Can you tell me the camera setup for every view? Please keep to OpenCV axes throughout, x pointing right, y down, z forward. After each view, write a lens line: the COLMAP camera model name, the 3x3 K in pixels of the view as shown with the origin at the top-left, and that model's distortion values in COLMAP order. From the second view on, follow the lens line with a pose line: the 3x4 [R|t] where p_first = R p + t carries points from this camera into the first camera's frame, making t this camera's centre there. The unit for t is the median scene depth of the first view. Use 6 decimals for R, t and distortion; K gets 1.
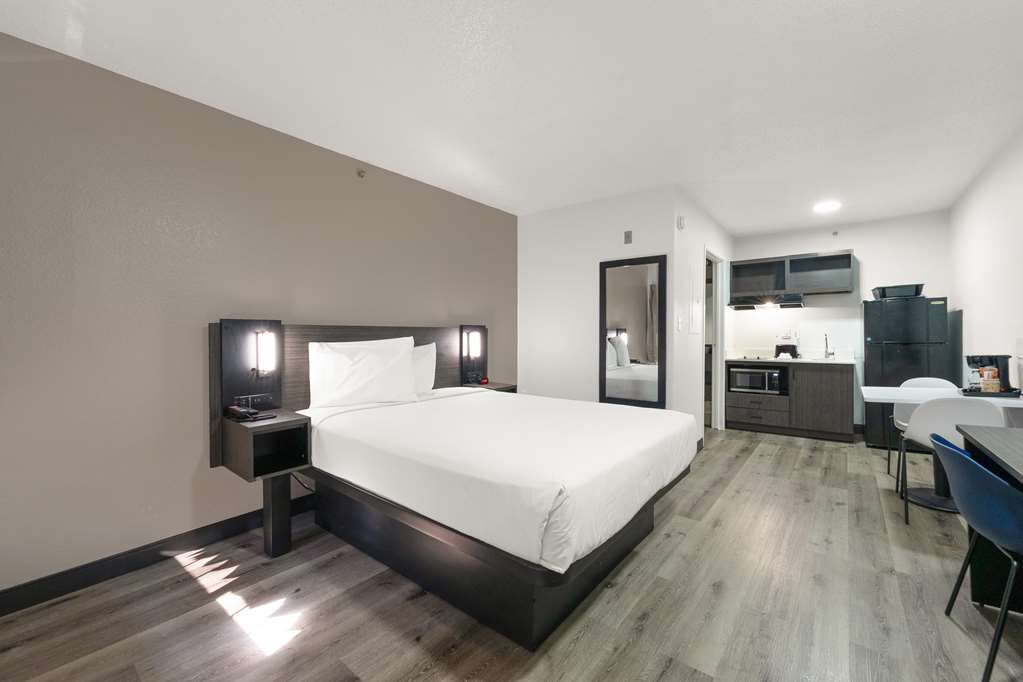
lens RADIAL K [[419.4, 0, 513.5], [0, 419.4, 341.7], [0, 0, 1]] dist [0.001822, 0.000220]
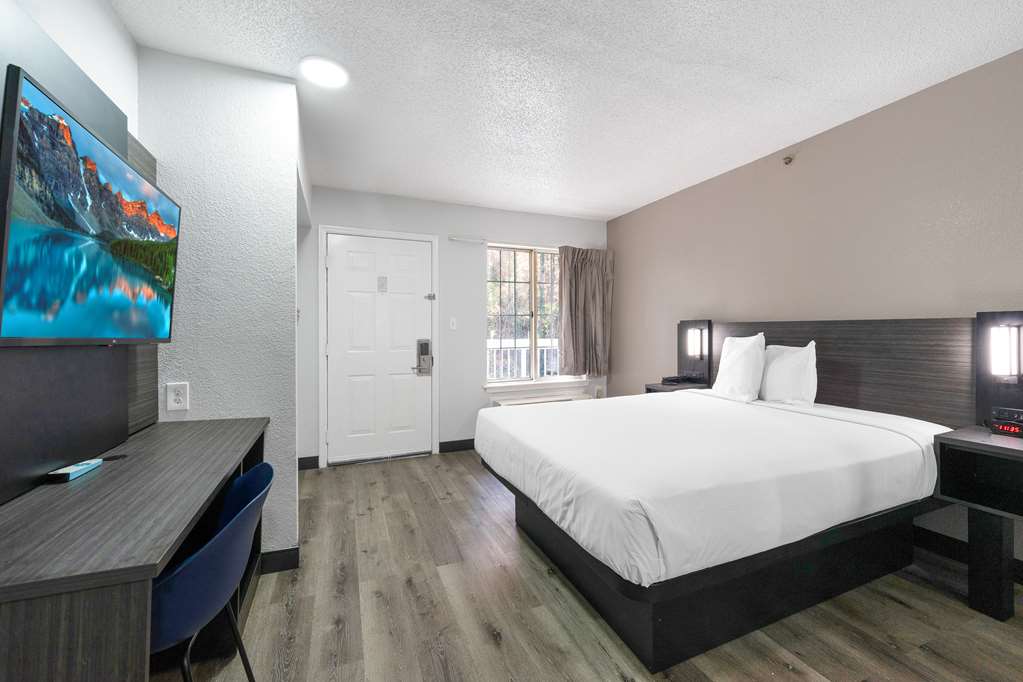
lens RADIAL K [[419.4, 0, 513.5], [0, 419.4, 341.7], [0, 0, 1]] dist [0.001822, 0.000220]
pose [[-0.491233, 0.020625, -0.870784, 0.623473], [-0.012690, 0.999444, 0.030831, -0.012404], [0.870936, 0.026195, -0.490698, 0.752701]]
